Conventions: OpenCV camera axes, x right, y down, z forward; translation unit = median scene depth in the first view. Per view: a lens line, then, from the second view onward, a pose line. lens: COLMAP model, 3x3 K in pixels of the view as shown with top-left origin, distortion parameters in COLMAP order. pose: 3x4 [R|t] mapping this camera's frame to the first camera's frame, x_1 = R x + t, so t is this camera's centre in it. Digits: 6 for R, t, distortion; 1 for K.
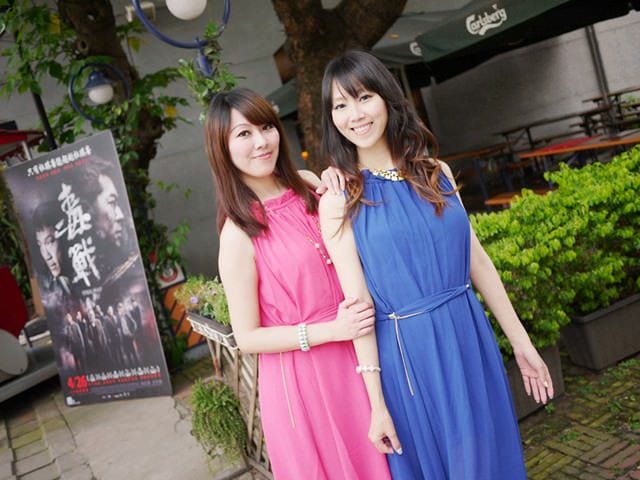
lens RADIAL K [[720.3, 0, 320.0], [0, 720.3, 240.0], [0, 0, 1]] dist [-0.024037, 0.016909]
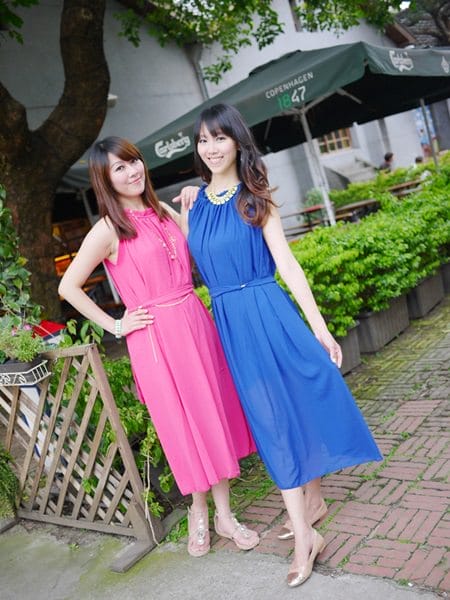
lens RADIAL K [[675.3, 0, 225.0], [0, 675.3, 300.0], [0, 0, 1]] dist [-0.024037, 0.016909]
pose [[0.928700, -0.022896, 0.370124, -0.113507], [0.065093, 0.992660, -0.101922, 0.073675], [-0.365074, 0.118747, 0.923374, -0.048198]]
